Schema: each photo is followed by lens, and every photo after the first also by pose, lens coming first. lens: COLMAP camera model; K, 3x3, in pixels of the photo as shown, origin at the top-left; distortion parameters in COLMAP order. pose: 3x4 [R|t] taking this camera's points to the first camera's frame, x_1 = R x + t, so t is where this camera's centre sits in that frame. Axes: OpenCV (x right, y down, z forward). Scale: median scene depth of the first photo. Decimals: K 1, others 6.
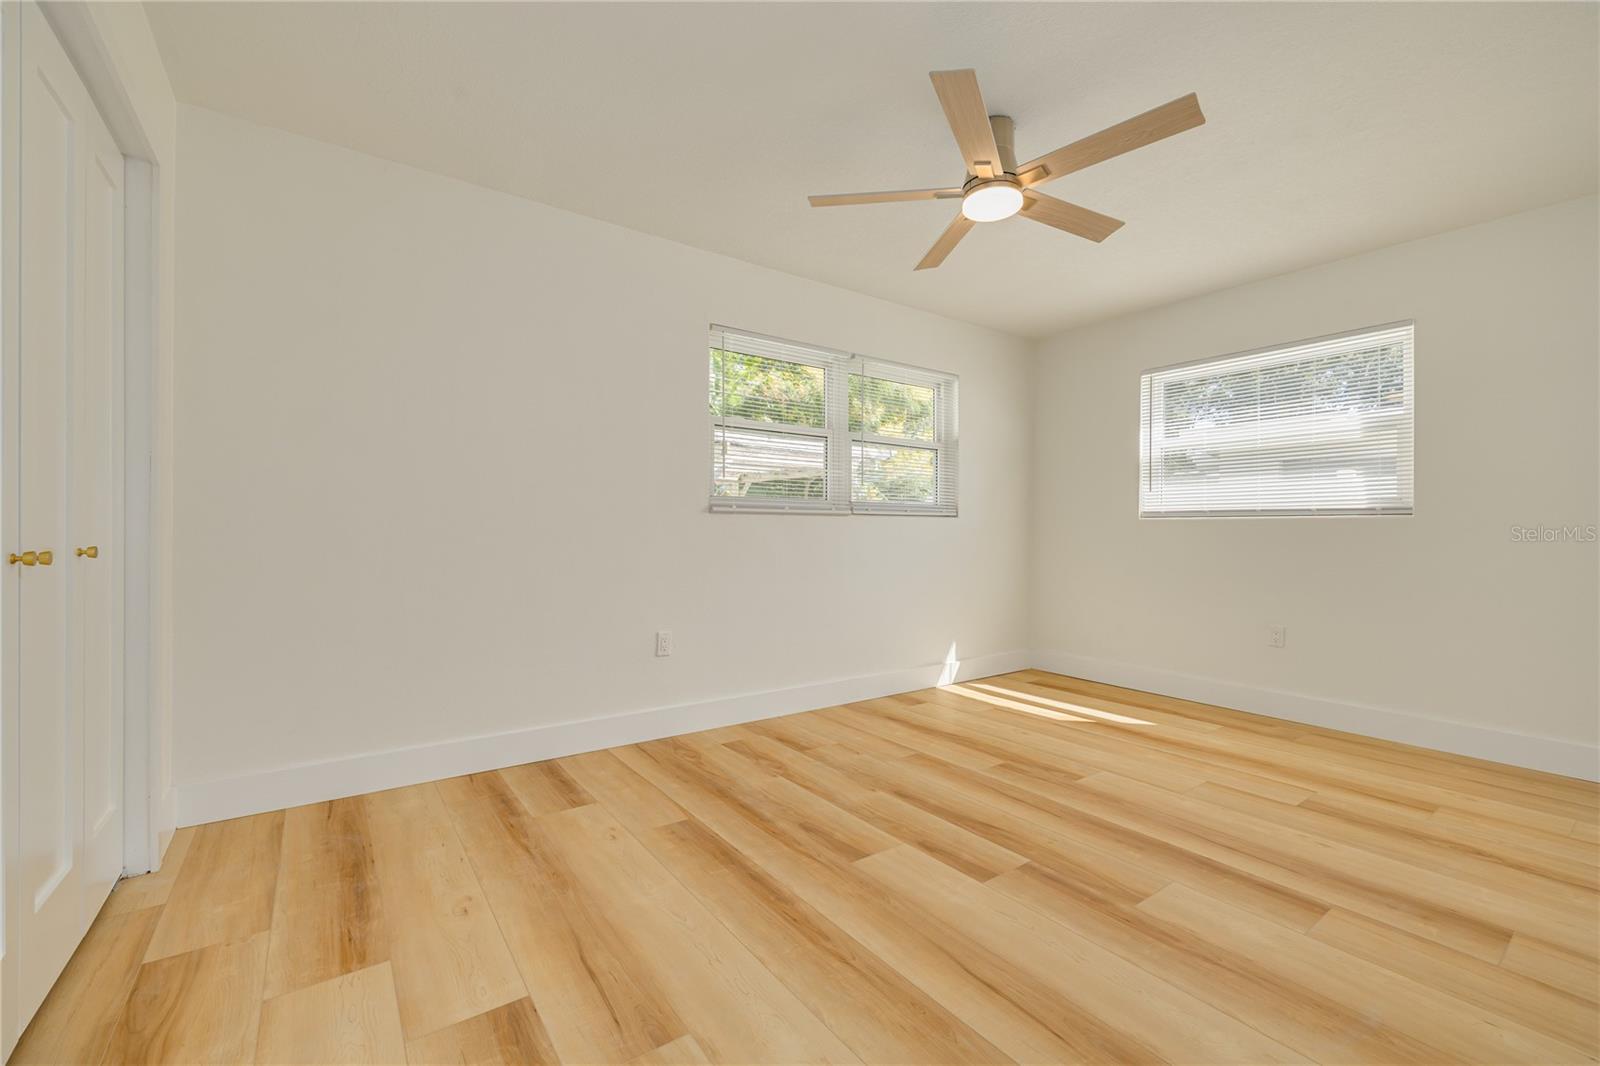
lens RADIAL K [[666.4, 0, 804.2], [0, 666.4, 532.6], [0, 0, 1]] dist [-0.002145, -0.000809]
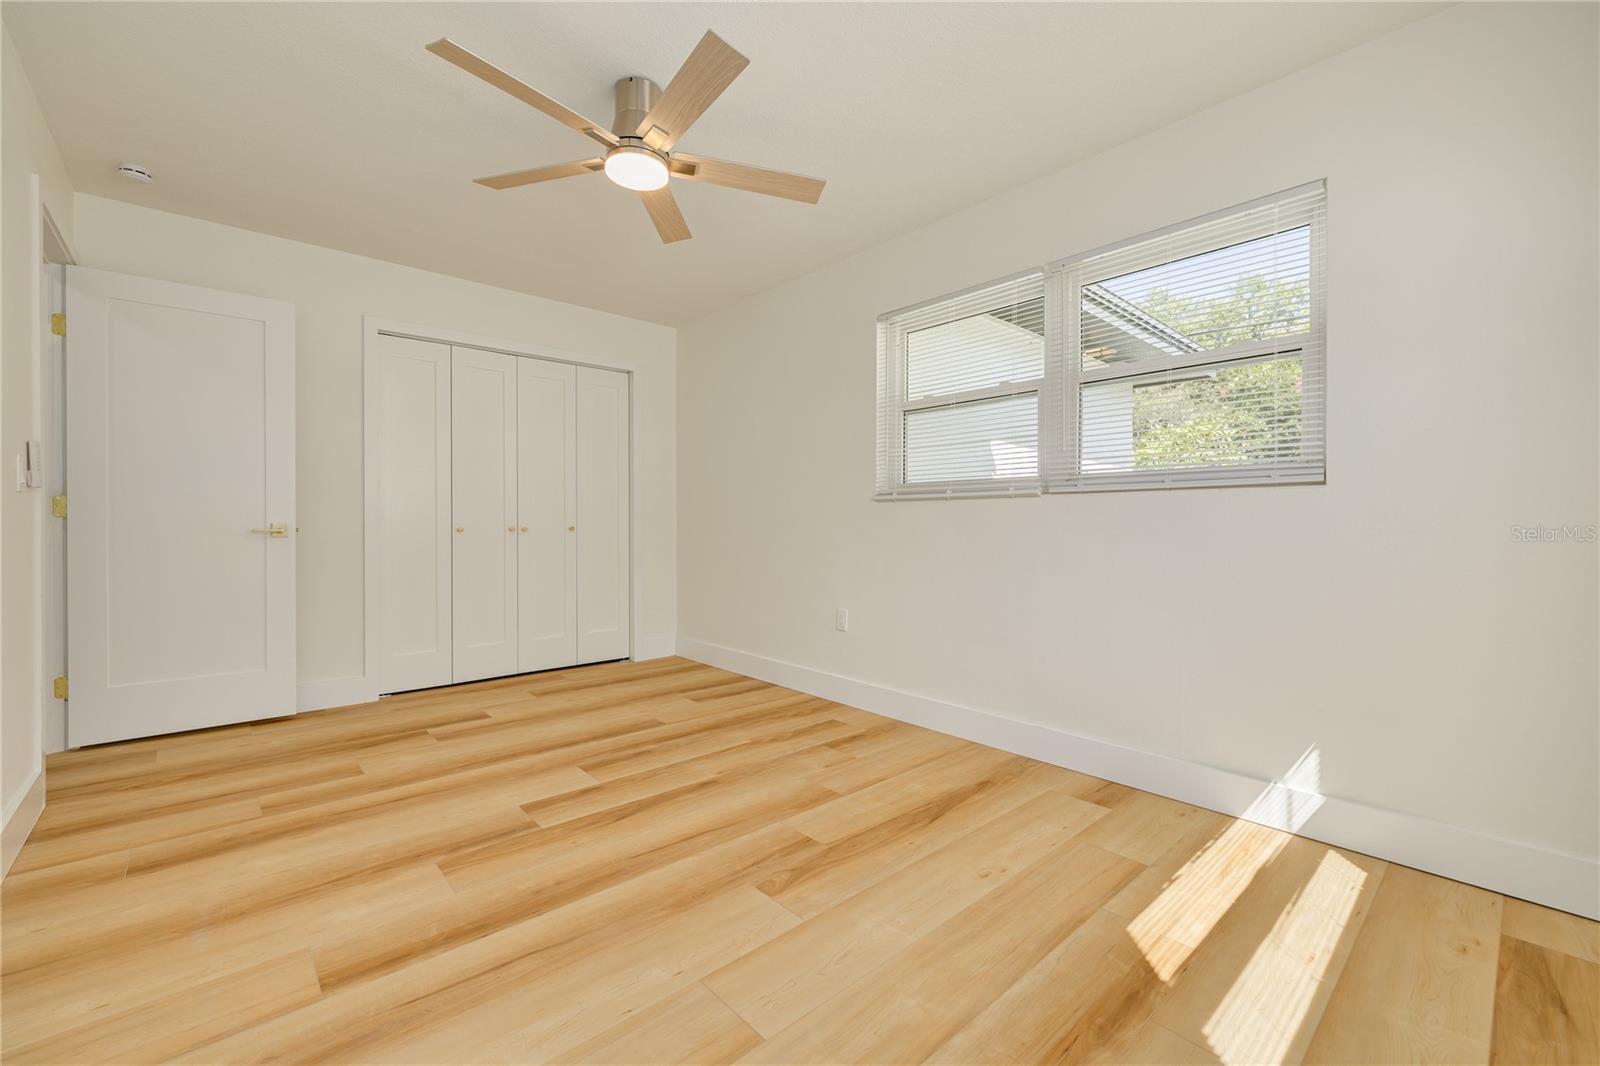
lens RADIAL K [[666.4, 0, 803.7], [0, 666.4, 533.1], [0, 0, 1]] dist [-0.002145, -0.000809]
pose [[0.107248, 0.010648, -0.994175, 1.041239], [-0.002767, 0.999942, 0.010411, 0.011188], [0.994228, 0.001634, 0.107271, 0.948534]]
